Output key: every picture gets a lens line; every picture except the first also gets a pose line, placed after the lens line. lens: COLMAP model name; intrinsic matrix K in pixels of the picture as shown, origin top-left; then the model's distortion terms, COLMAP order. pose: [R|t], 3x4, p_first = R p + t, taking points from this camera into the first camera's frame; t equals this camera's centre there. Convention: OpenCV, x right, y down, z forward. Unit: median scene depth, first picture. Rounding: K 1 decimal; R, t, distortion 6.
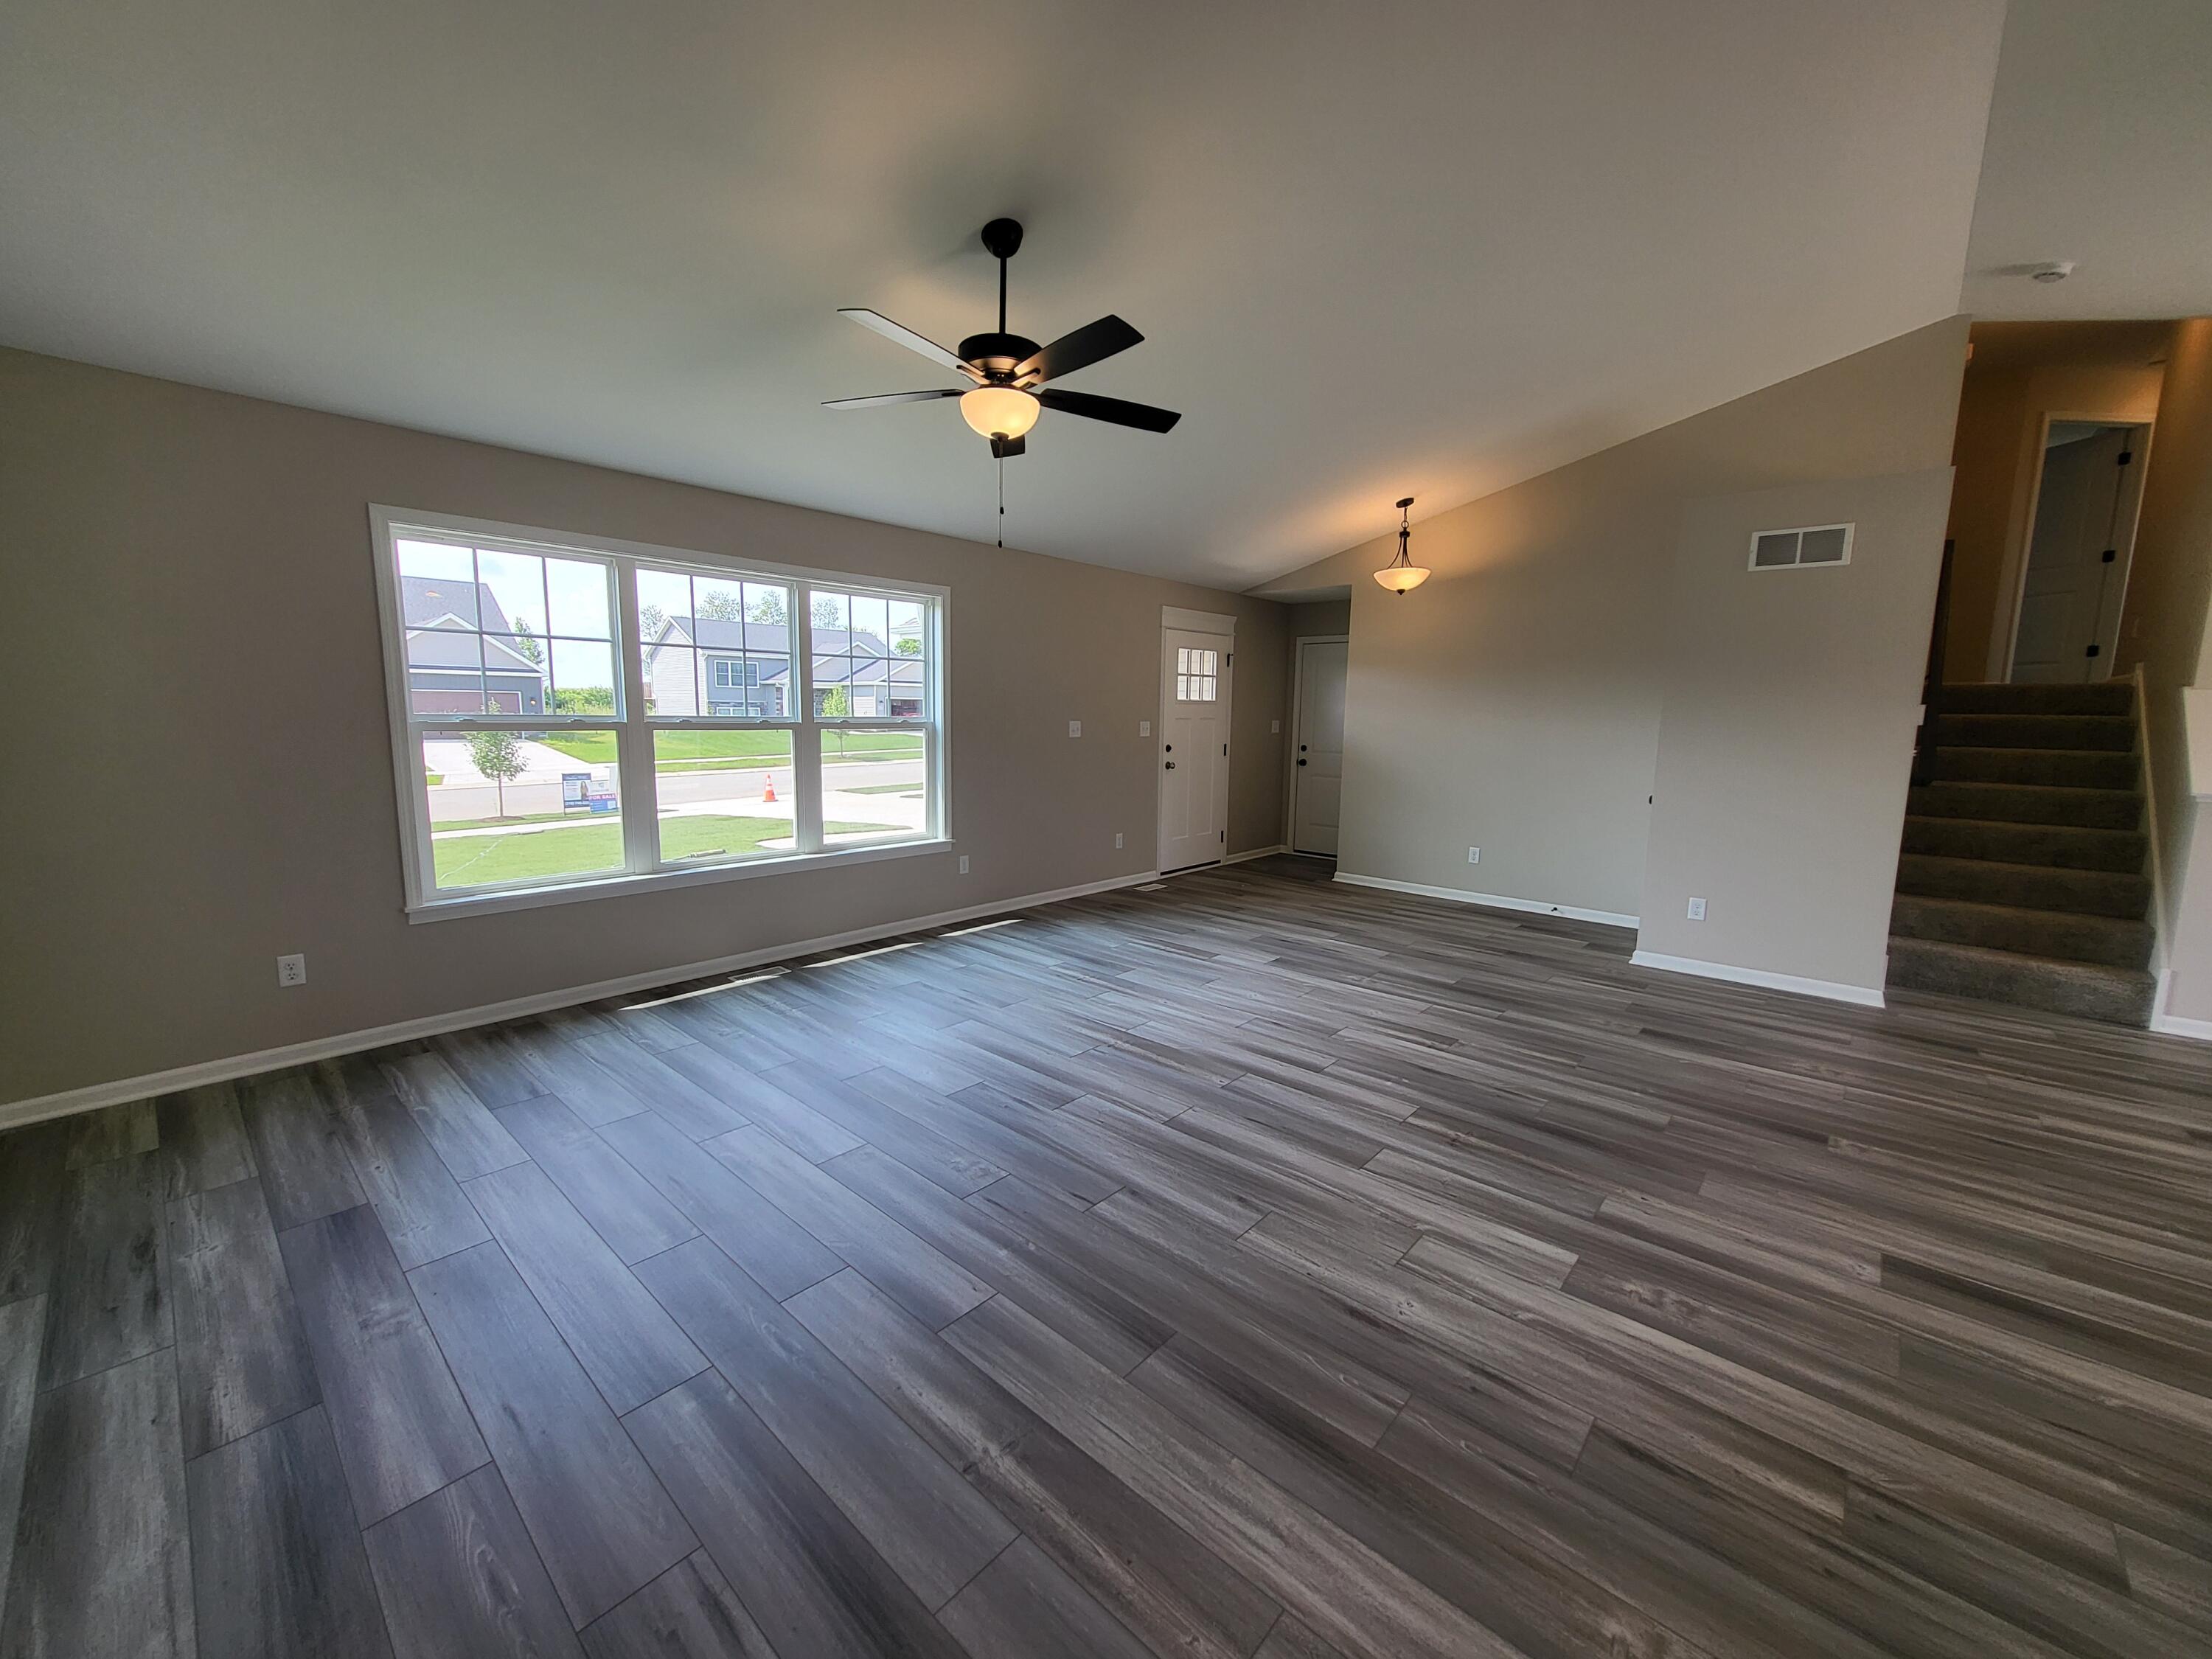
lens RADIAL K [[867.6, 0, 1085.9], [0, 867.6, 829.1], [0, 0, 1]] dist [0.003679, -0.001312]
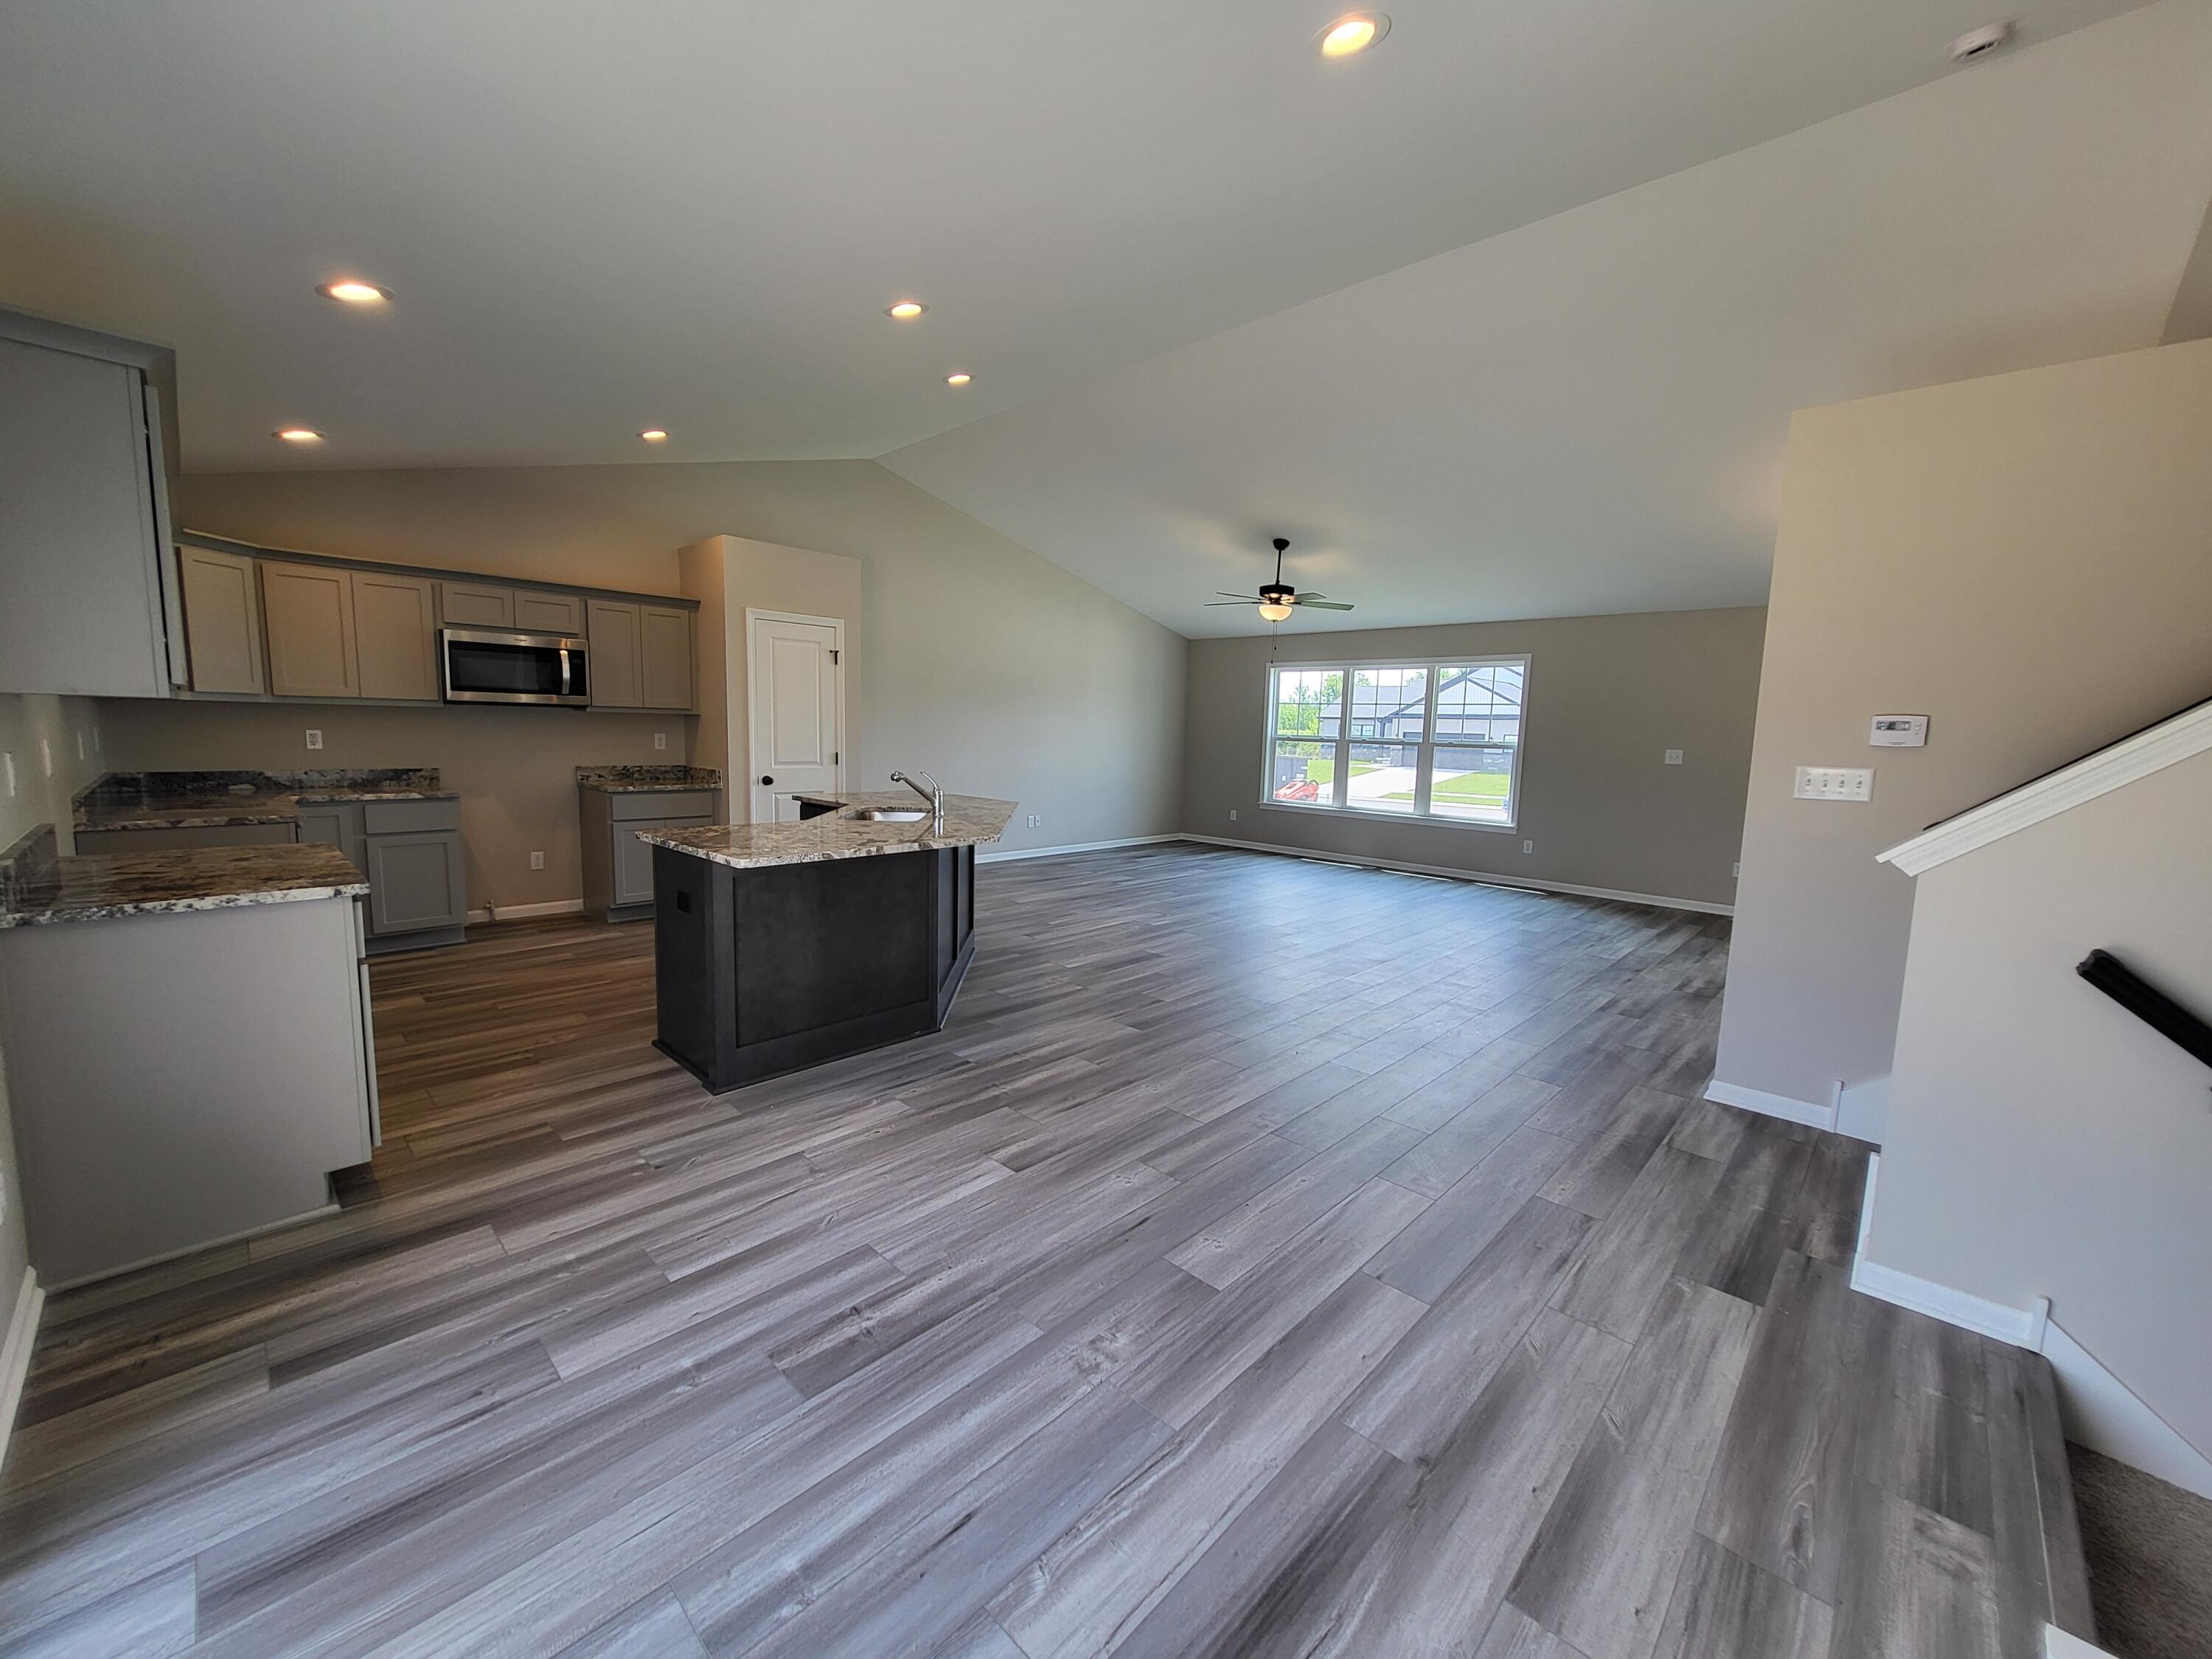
lens RADIAL K [[867.6, 0, 1093.1], [0, 867.6, 823.2], [0, 0, 1]] dist [0.003679, -0.001312]
pose [[-0.027115, 0.096386, -0.994975, 1.689588], [-0.164708, 0.981306, 0.099550, -0.027485], [0.985970, 0.166579, -0.010732, 0.420454]]
